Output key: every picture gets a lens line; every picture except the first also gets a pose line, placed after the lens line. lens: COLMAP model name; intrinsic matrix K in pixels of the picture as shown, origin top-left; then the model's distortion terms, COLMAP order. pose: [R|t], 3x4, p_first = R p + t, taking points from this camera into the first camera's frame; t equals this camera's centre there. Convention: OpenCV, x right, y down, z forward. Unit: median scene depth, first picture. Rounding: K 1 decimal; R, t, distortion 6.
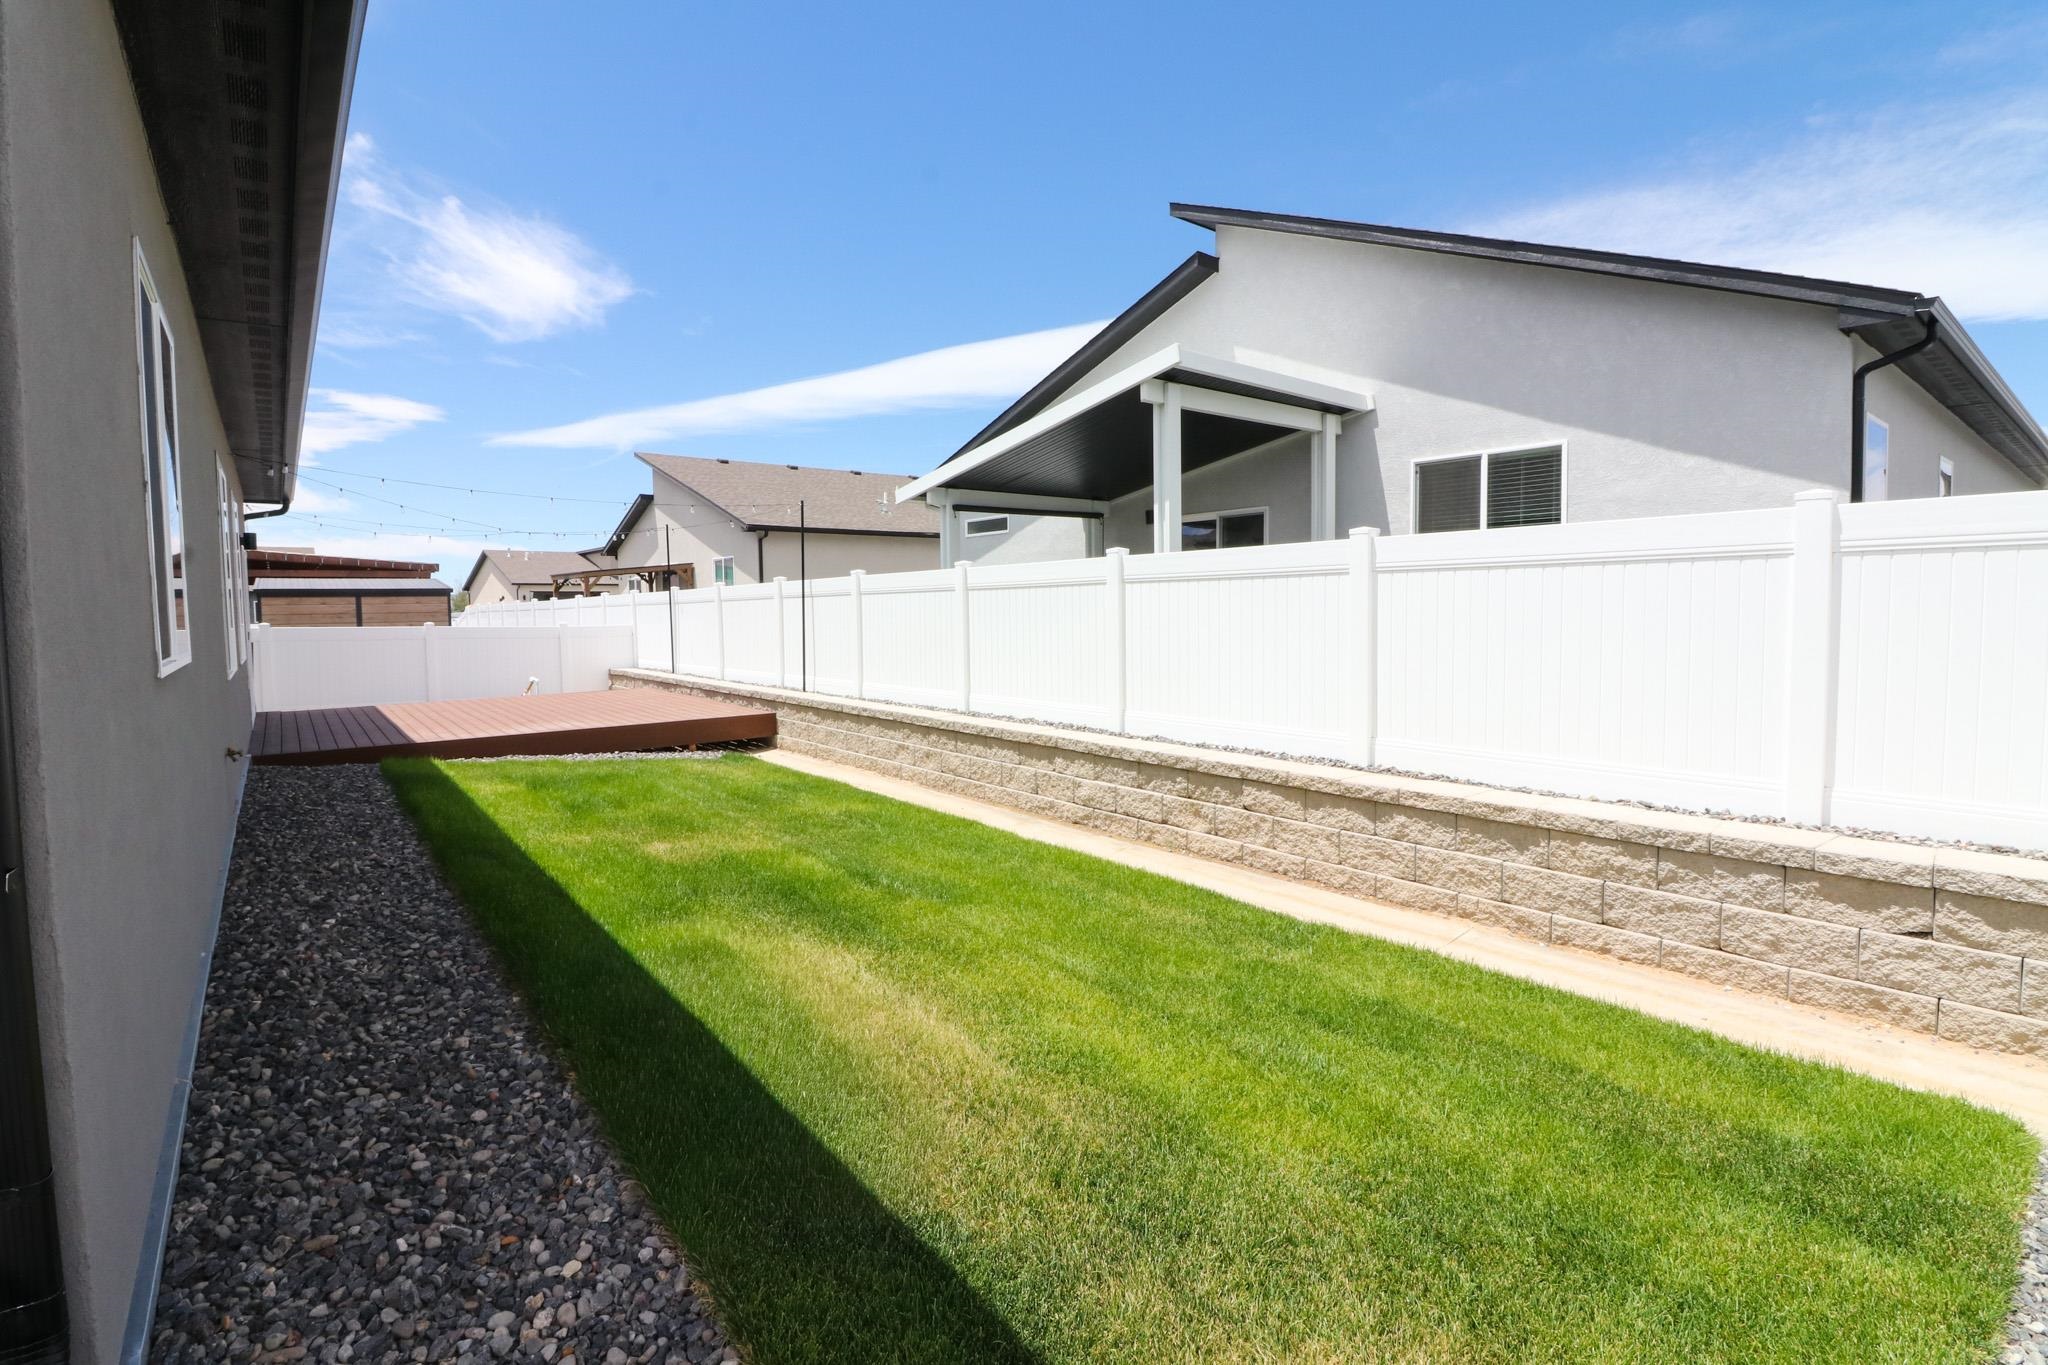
lens RADIAL K [[948.9, 0, 1015.7], [0, 948.9, 655.7], [0, 0, 1]] dist [-0.003282, -0.010727]
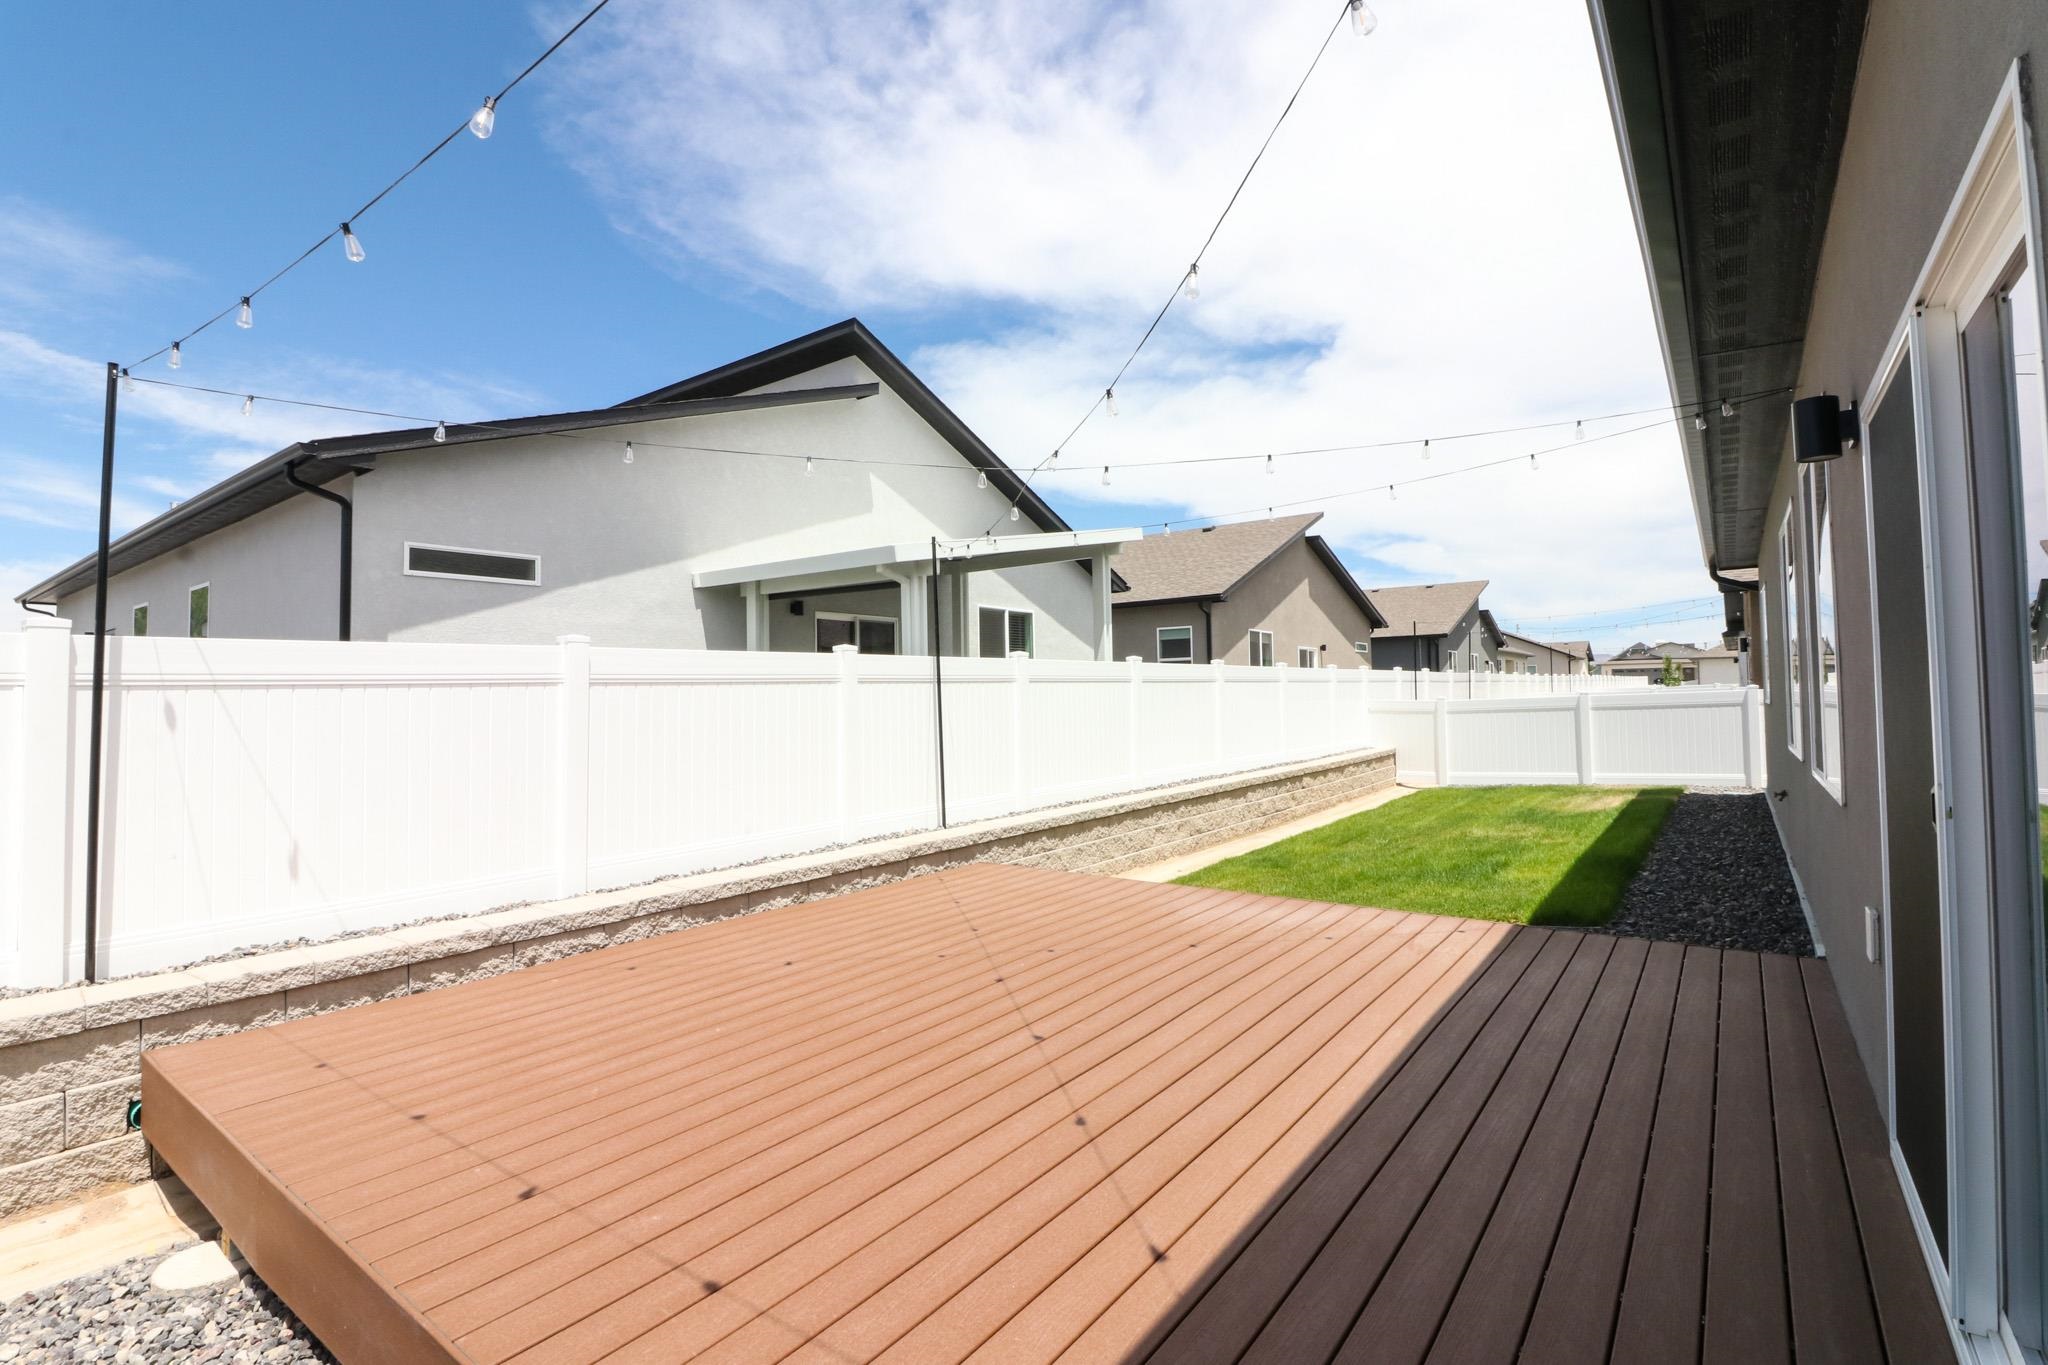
lens RADIAL K [[940.8, 0, 1015.8], [0, 940.8, 662.9], [0, 0, 1]] dist [-0.003842, -0.010105]
pose [[-0.245286, 0.063038, 0.967399, -1.080793], [0.084346, 0.995487, -0.043482, -0.053290], [-0.965775, 0.070931, -0.249496, 1.384007]]
